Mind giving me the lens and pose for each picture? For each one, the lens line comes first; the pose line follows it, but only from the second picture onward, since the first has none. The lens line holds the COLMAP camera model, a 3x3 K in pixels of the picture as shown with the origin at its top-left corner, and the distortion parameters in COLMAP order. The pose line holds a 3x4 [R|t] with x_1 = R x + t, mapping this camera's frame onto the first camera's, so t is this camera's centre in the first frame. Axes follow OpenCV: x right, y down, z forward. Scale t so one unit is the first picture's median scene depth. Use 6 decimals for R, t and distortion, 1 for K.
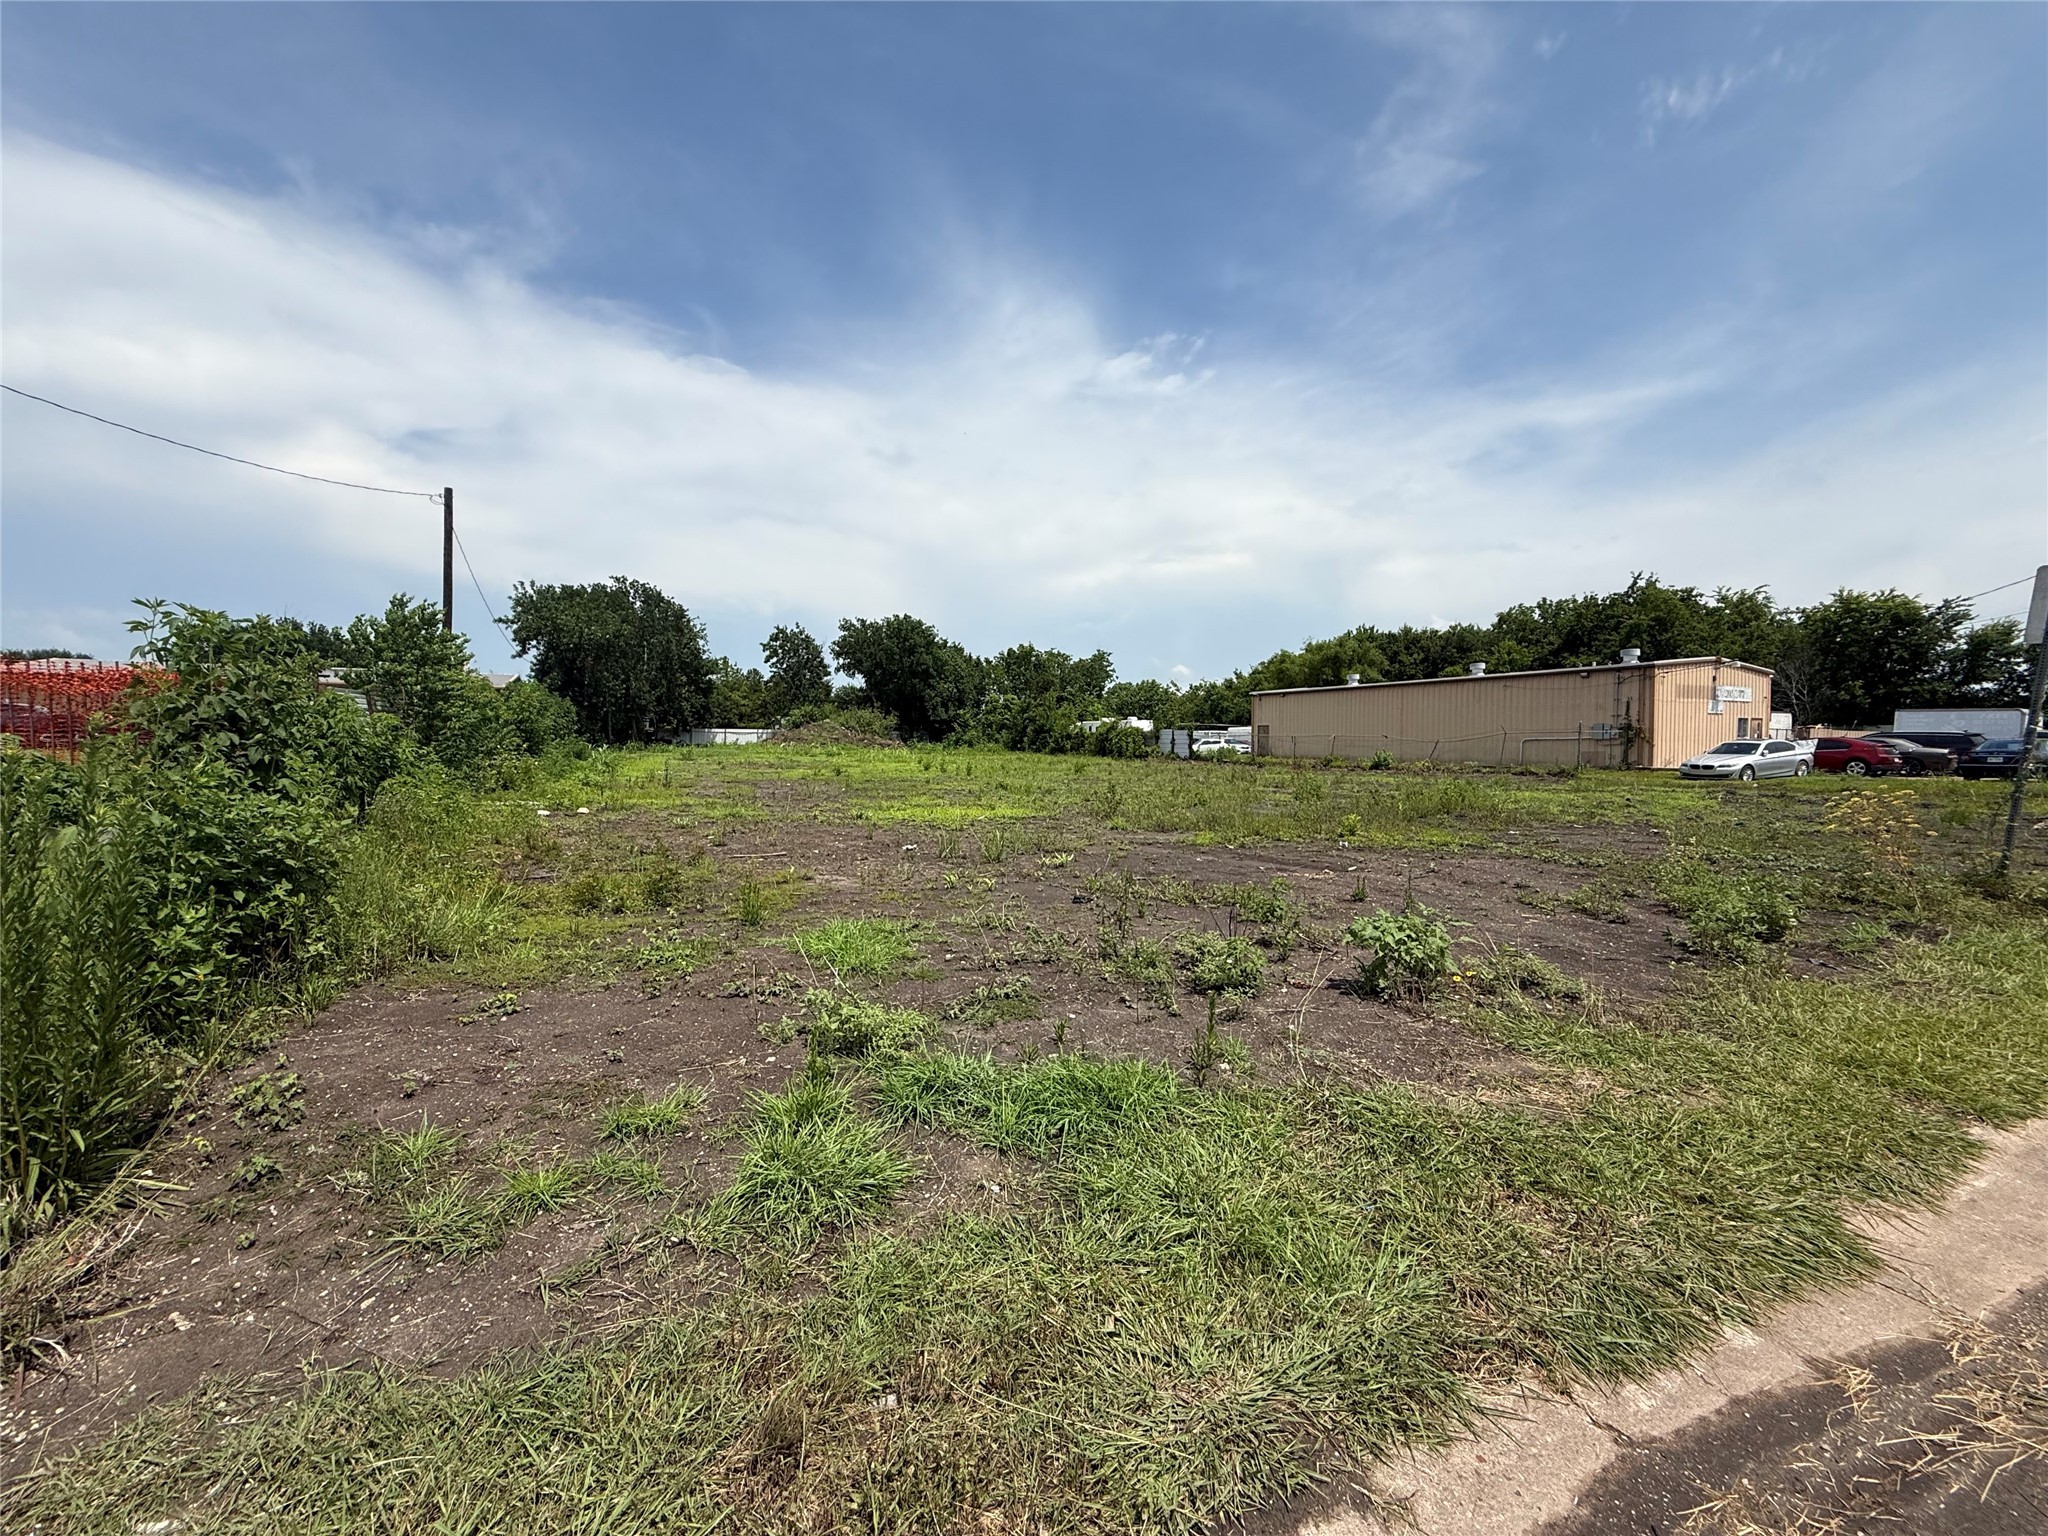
lens RADIAL K [[840.3, 0, 1024.0], [0, 840.3, 768.0], [0, 0, 1]] dist [-0.000880, 0.000012]
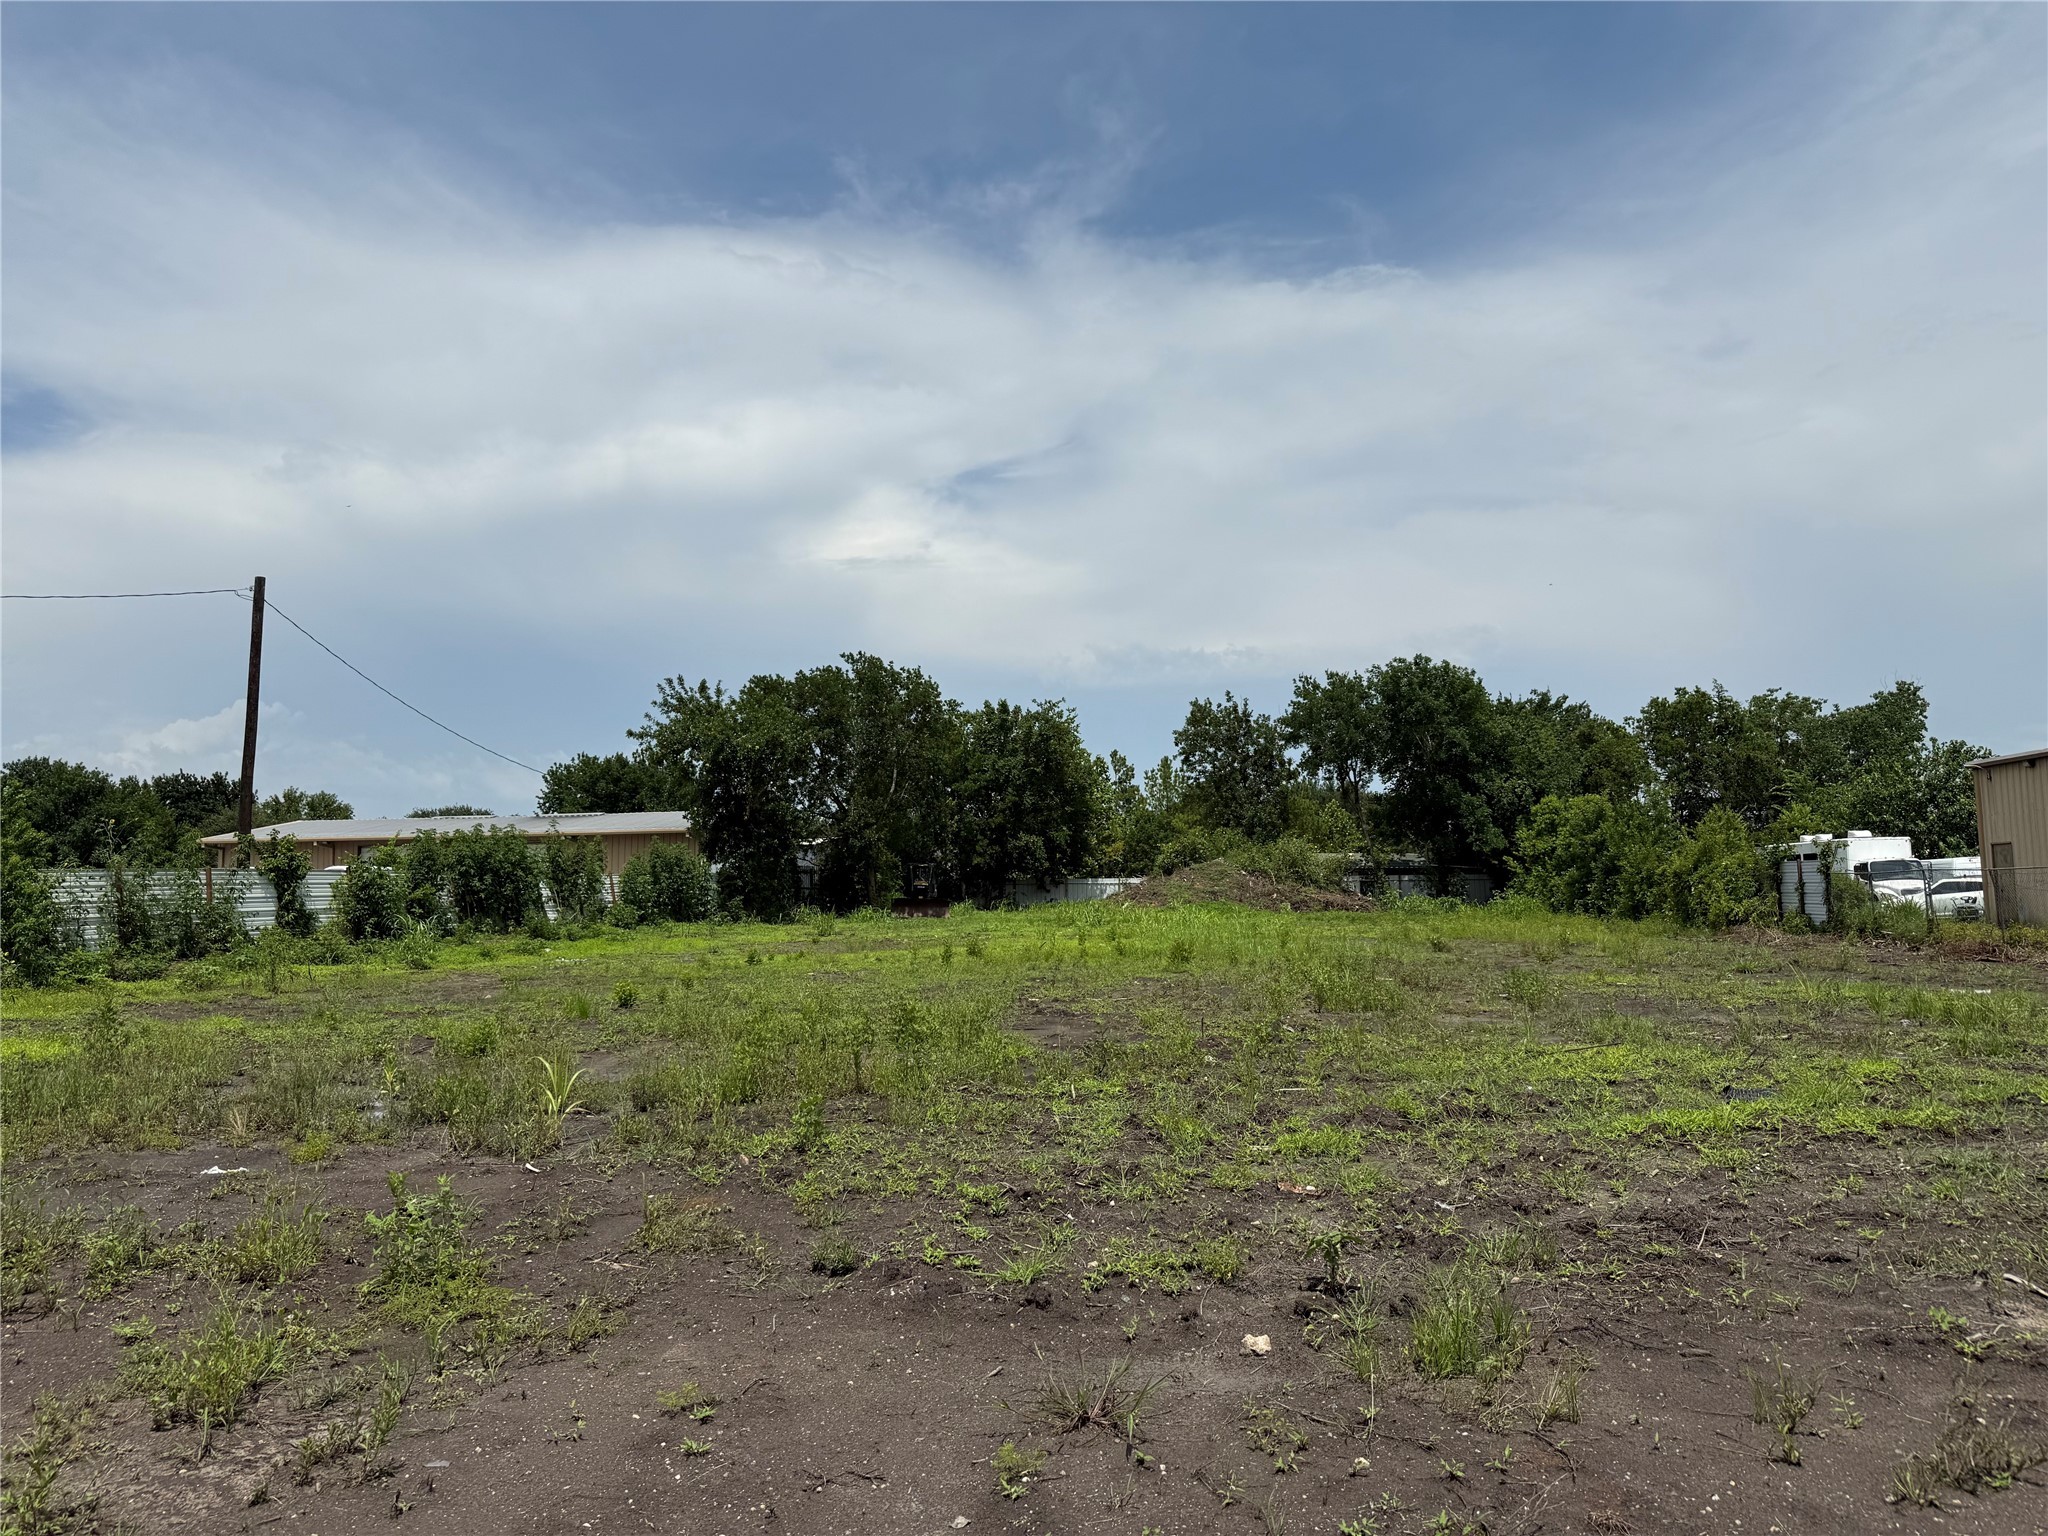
lens RADIAL K [[1477.8, 0, 1039.6], [0, 1477.8, 768.6], [0, 0, 1]] dist [0.116377, -0.182499]
pose [[0.820569, -0.067931, -0.567496, 0.181463], [0.002361, 0.993306, -0.115487, -0.002877], [0.571542, 0.093425, 0.815237, 0.094501]]
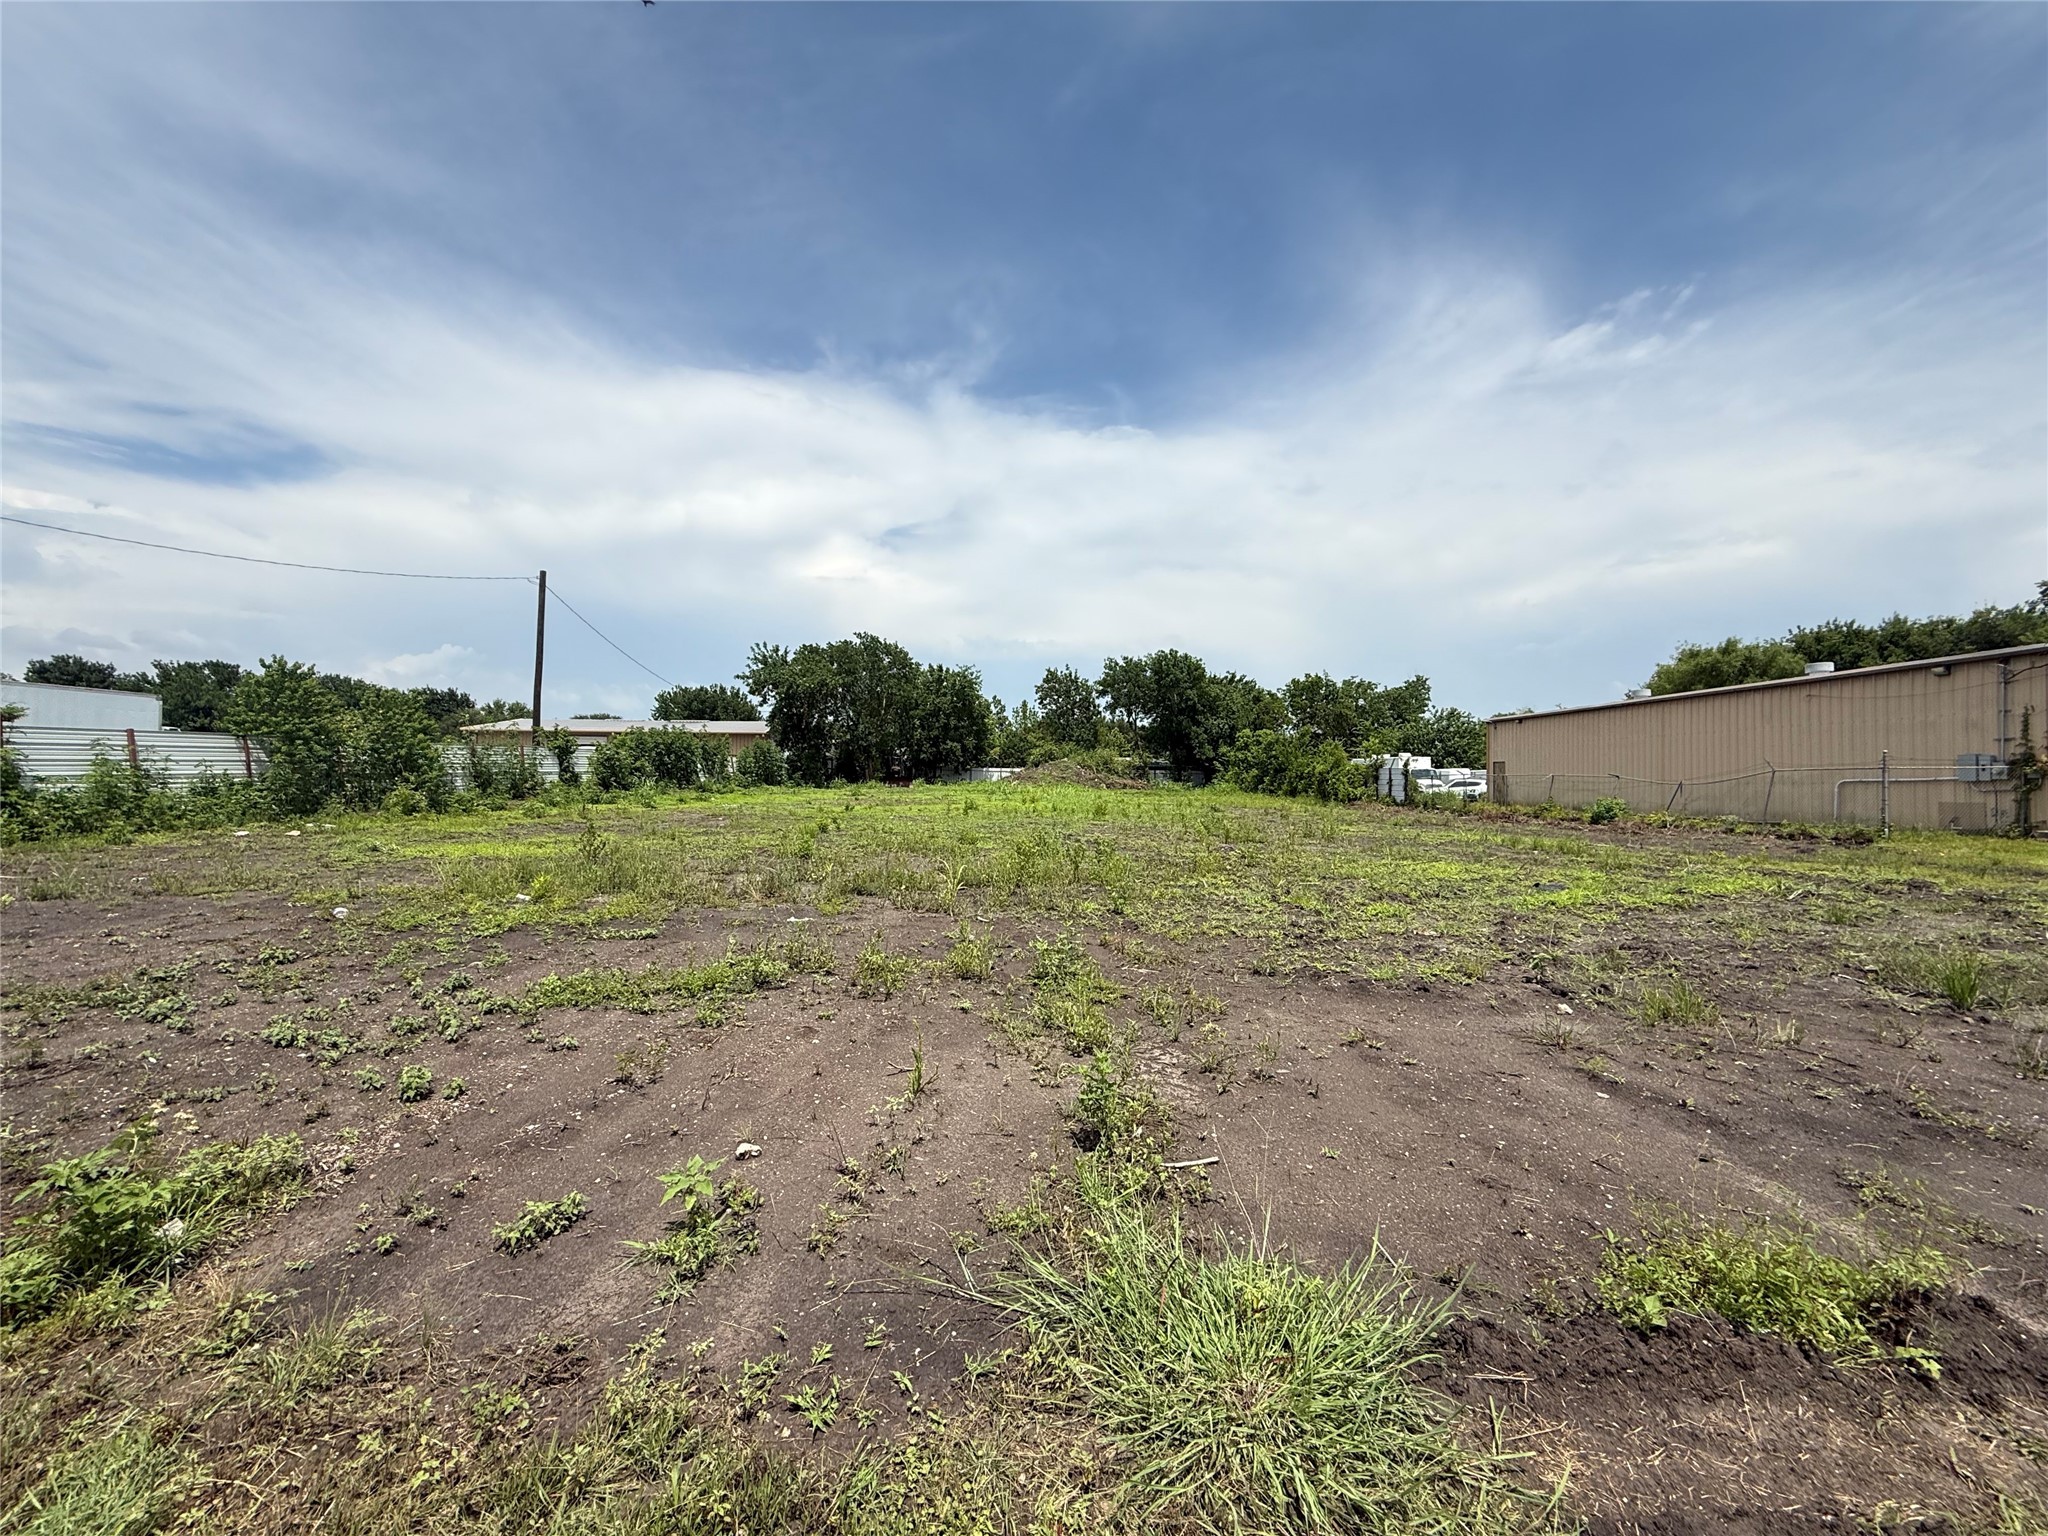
lens RADIAL K [[840.3, 0, 1024.0], [0, 840.3, 768.0], [0, 0, 1]] dist [-0.000880, 0.000012]
pose [[0.883792, -0.001863, -0.467877, 0.149100], [-0.020809, 0.998846, -0.043283, -0.001813], [0.467418, 0.047989, 0.882733, 0.073364]]
